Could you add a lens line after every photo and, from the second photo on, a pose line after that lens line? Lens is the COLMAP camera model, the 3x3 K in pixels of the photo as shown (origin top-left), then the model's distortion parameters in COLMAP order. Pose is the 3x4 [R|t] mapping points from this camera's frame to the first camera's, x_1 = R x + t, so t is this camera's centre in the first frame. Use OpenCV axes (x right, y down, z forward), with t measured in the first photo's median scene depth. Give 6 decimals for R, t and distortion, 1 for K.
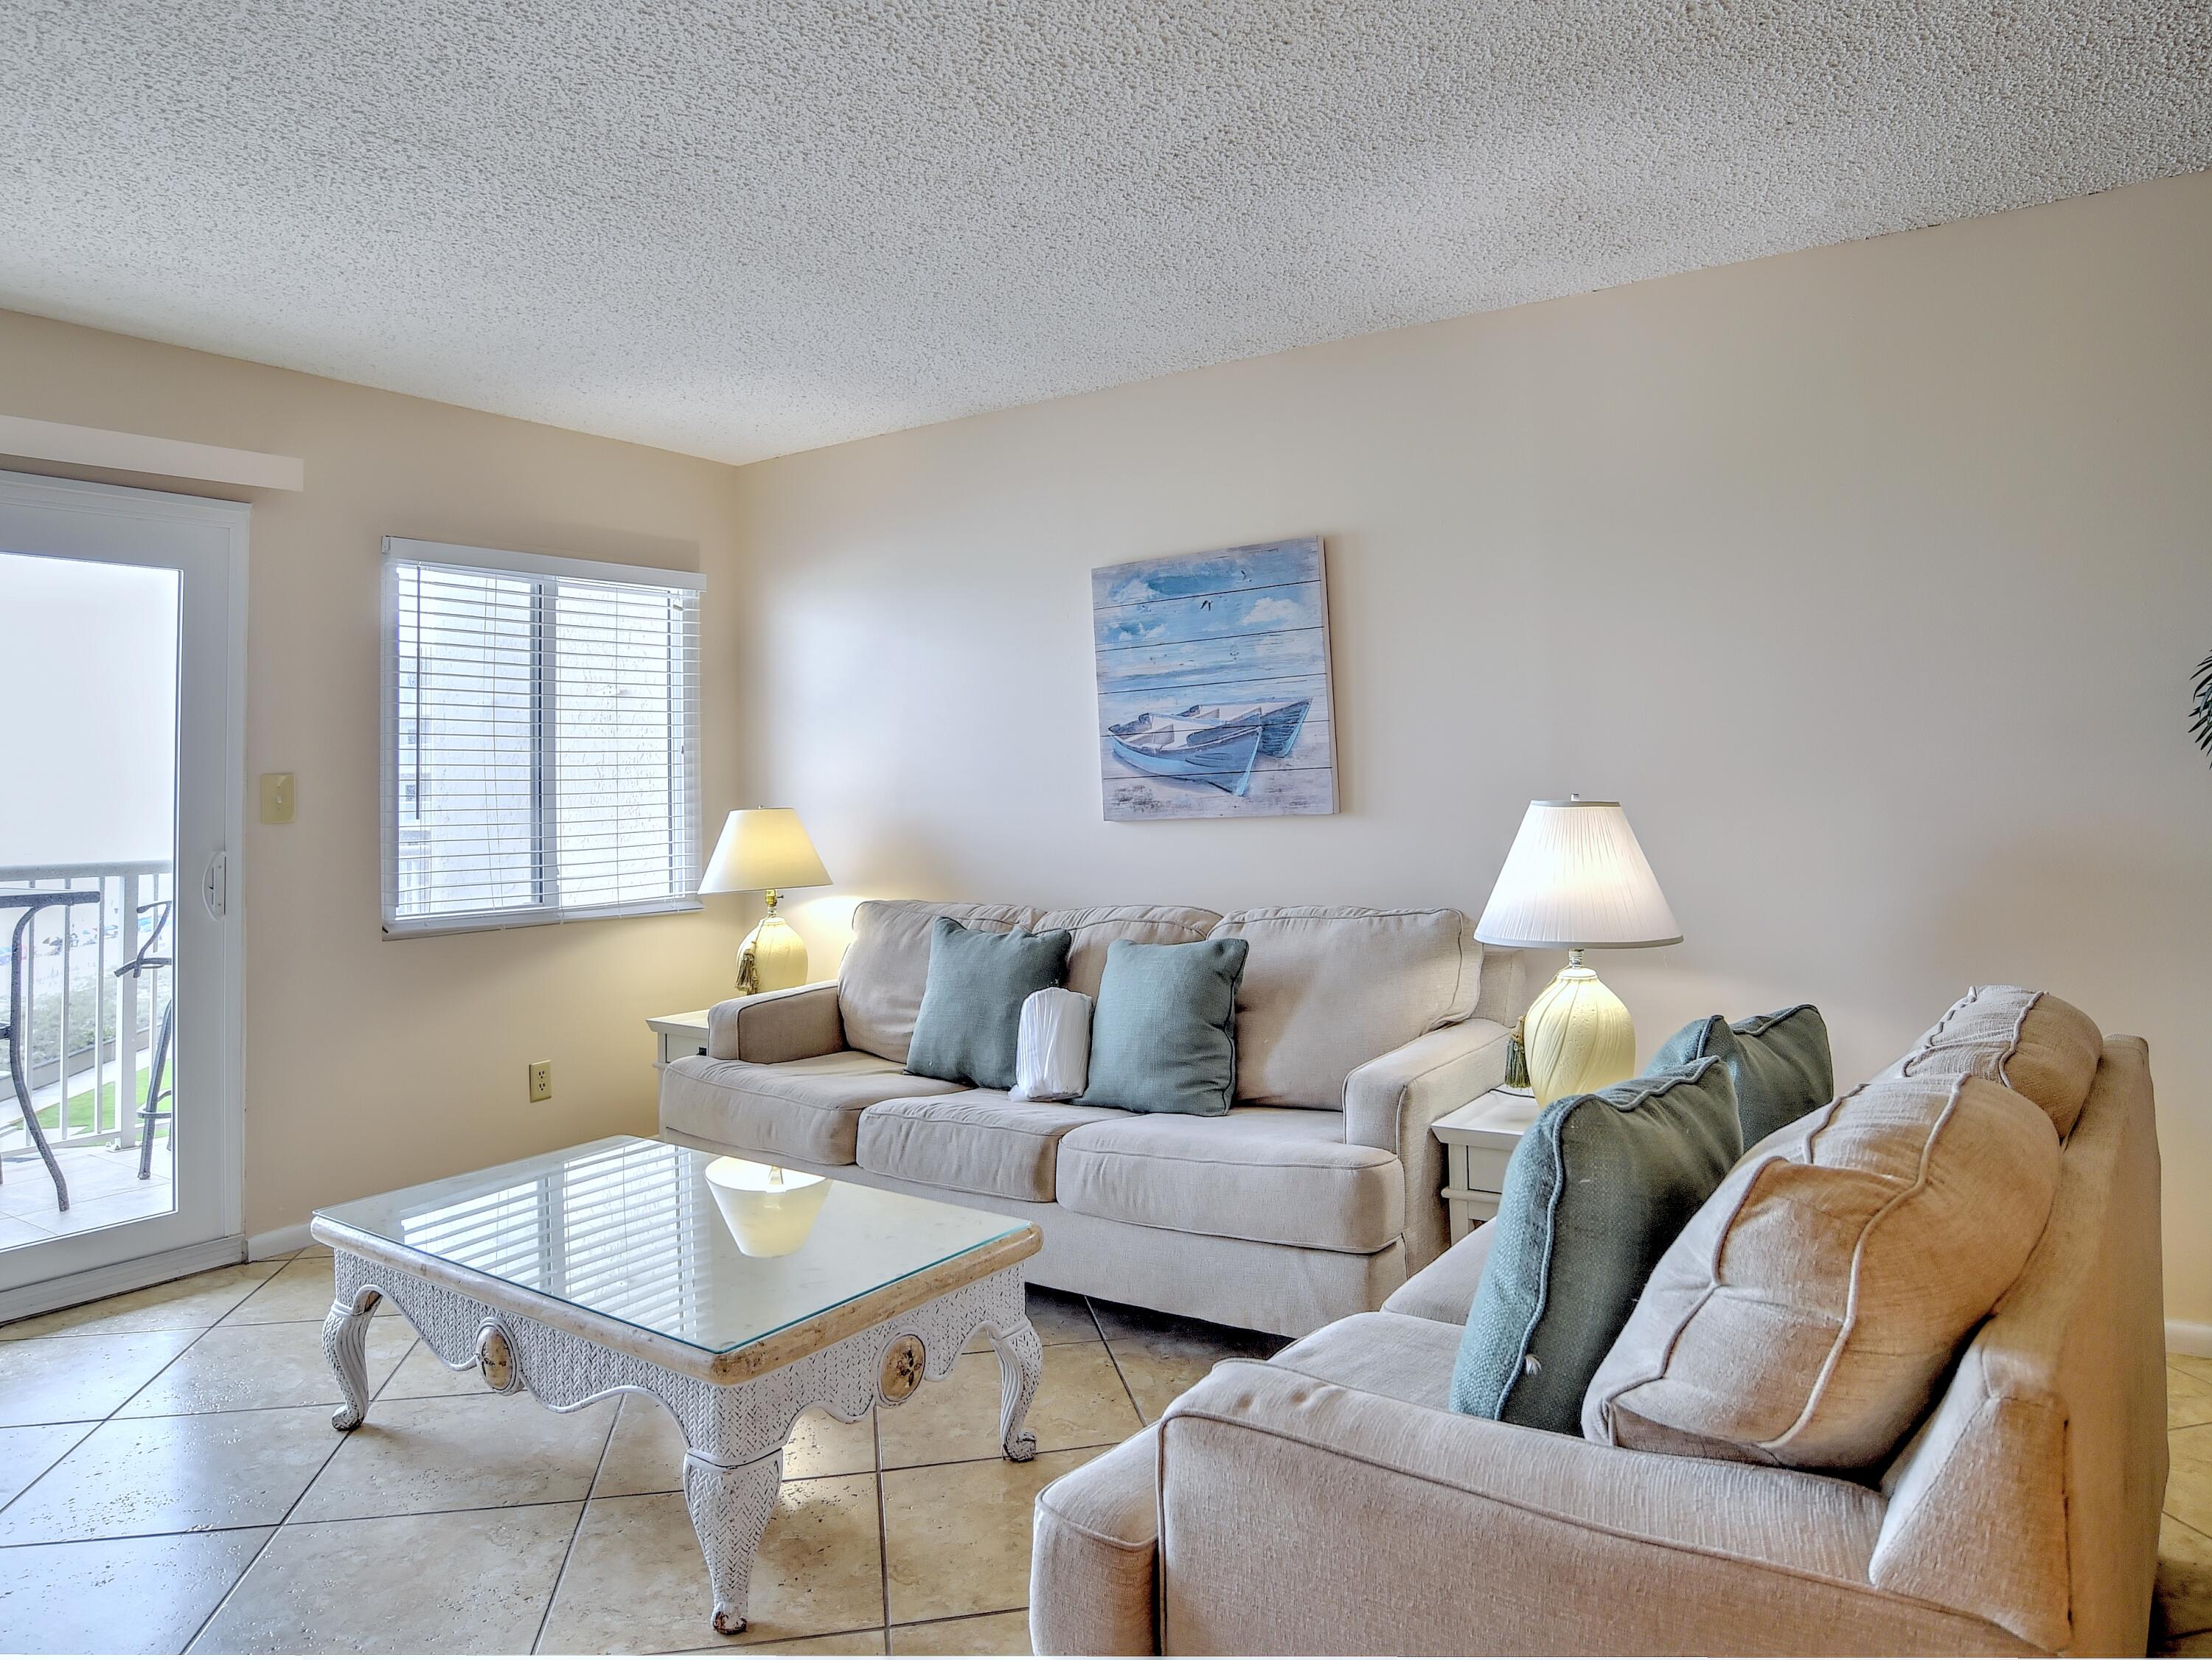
lens RADIAL K [[1456.9, 0, 1063.0], [0, 1456.9, 739.8], [0, 0, 1]] dist [-0.087666, 0.037788]
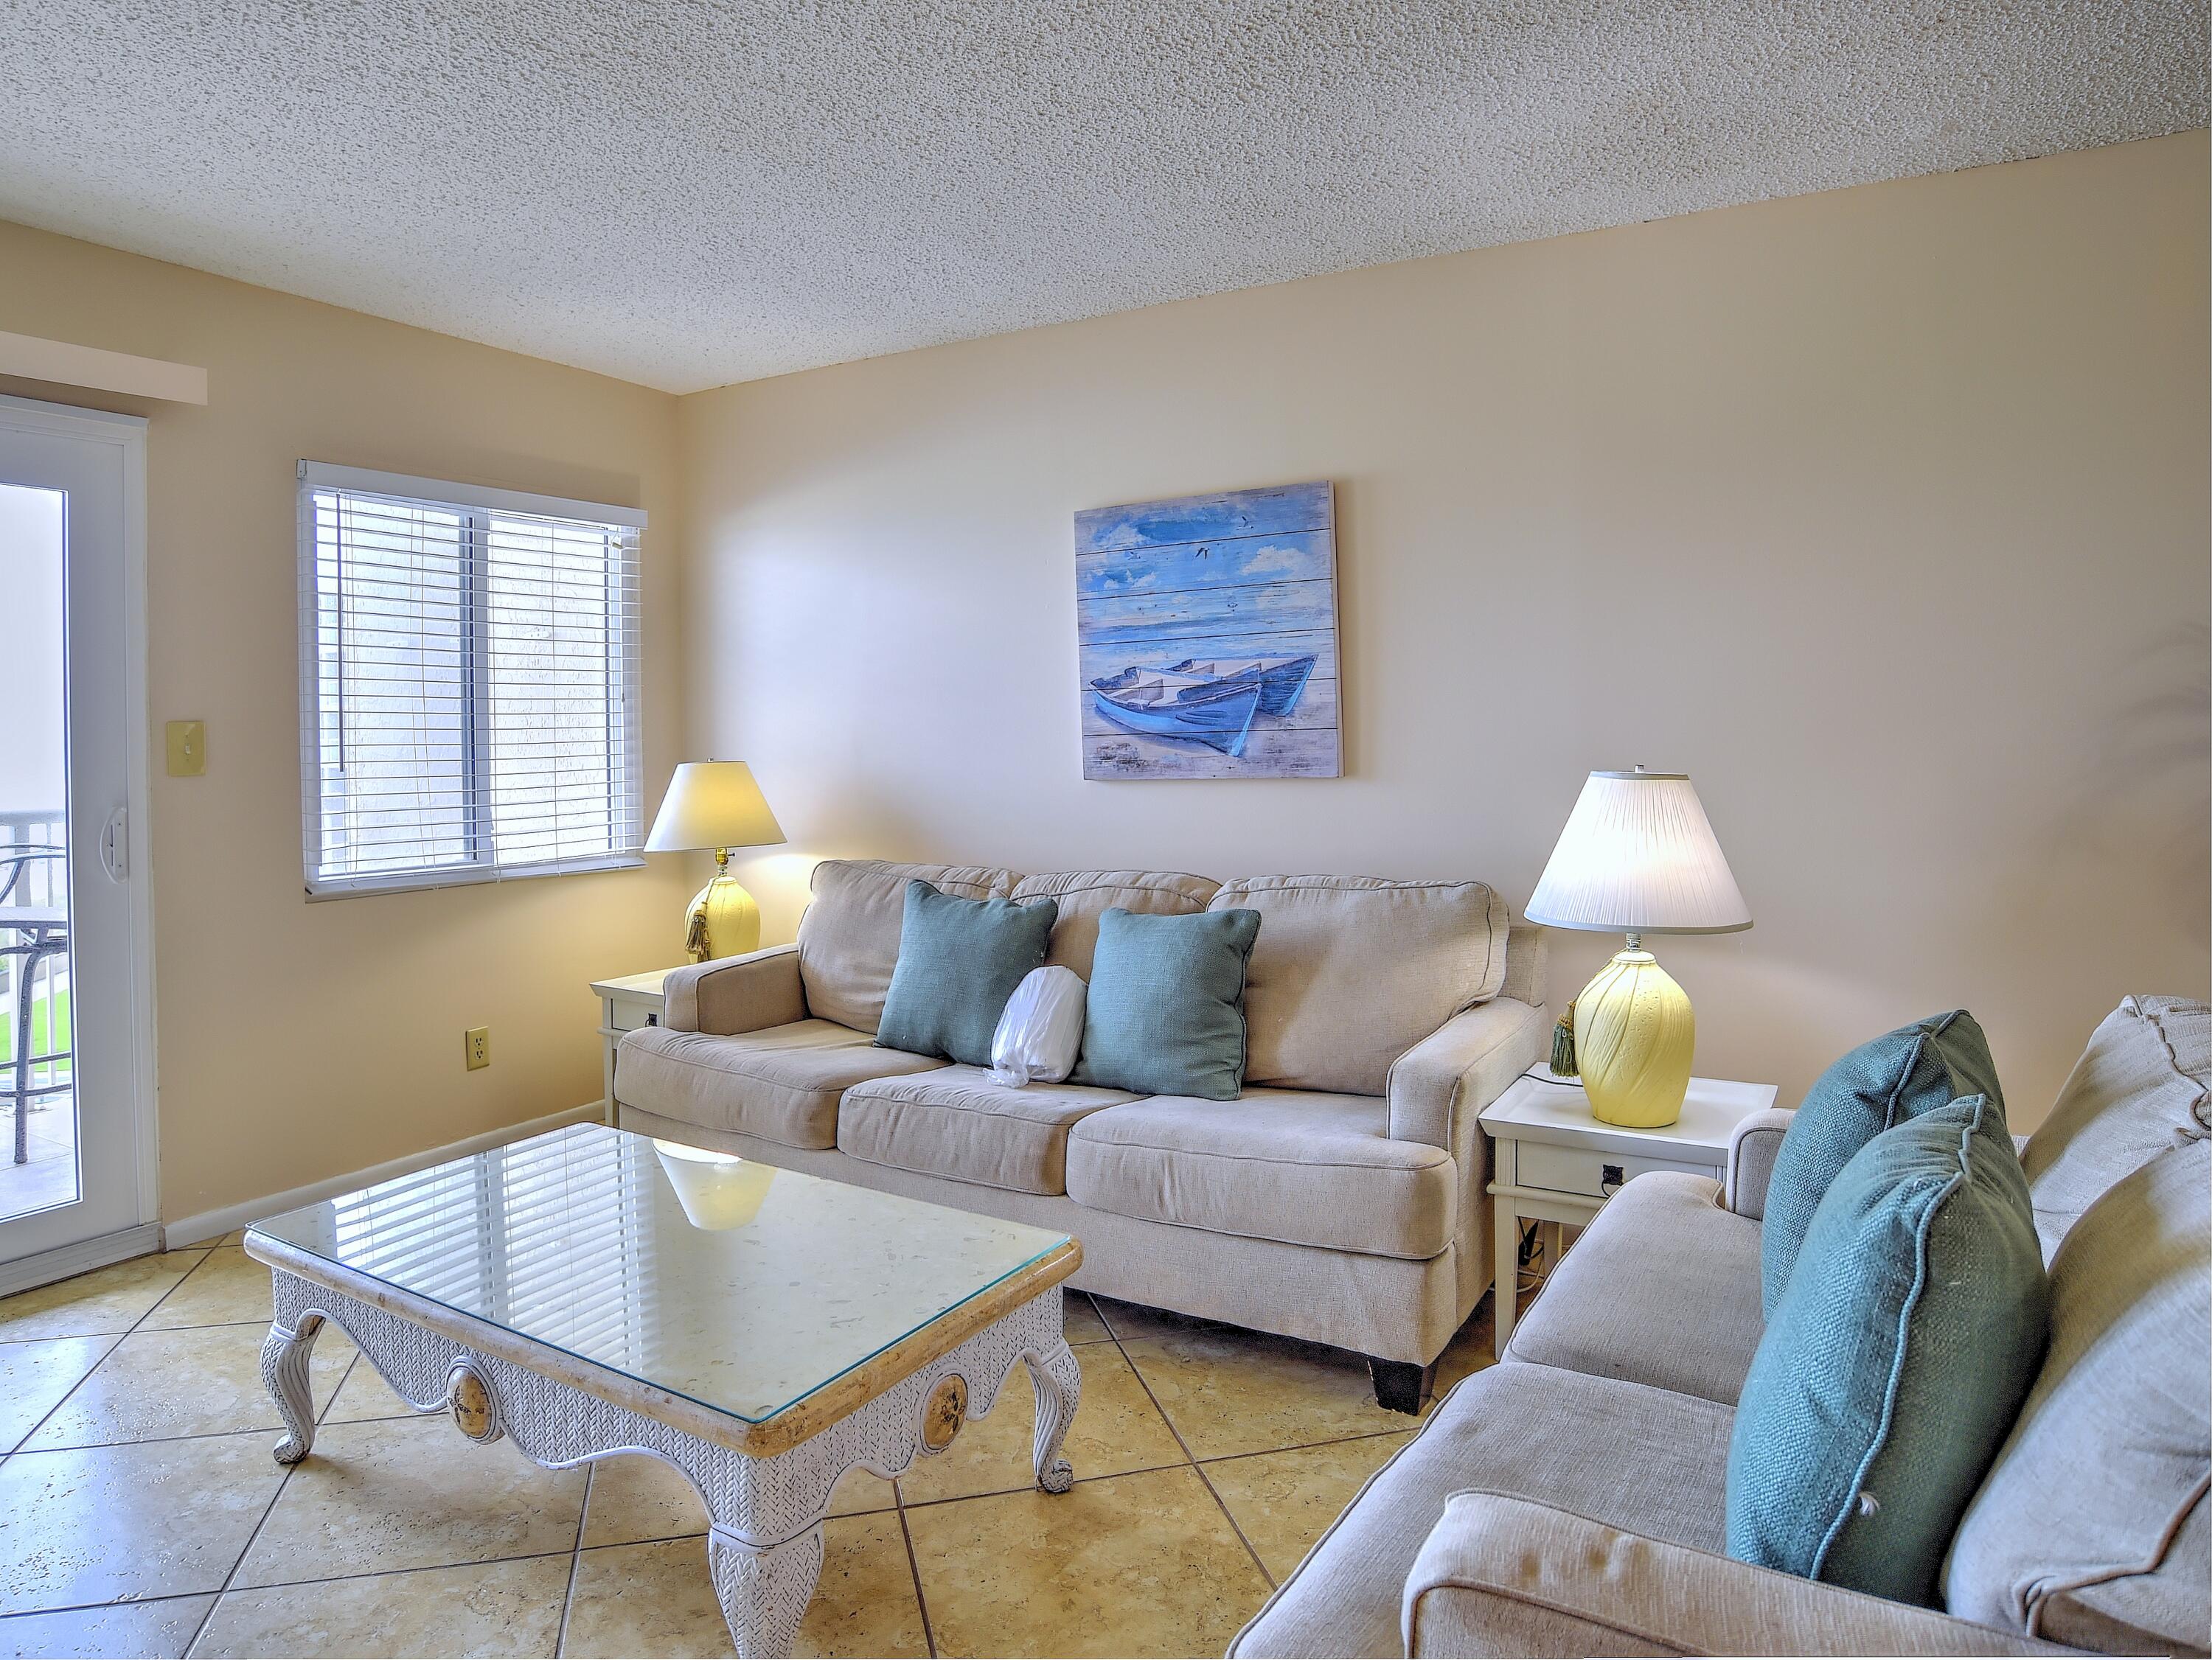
lens RADIAL K [[1374.3, 0, 1016.0], [0, 1374.3, 784.4], [0, 0, 1]] dist [-0.081203, 0.029724]
pose [[0.998121, 0.010774, 0.060317, -0.076896], [-0.015071, 0.997344, 0.071252, -0.004827], [-0.059389, -0.072028, 0.995633, 0.121906]]
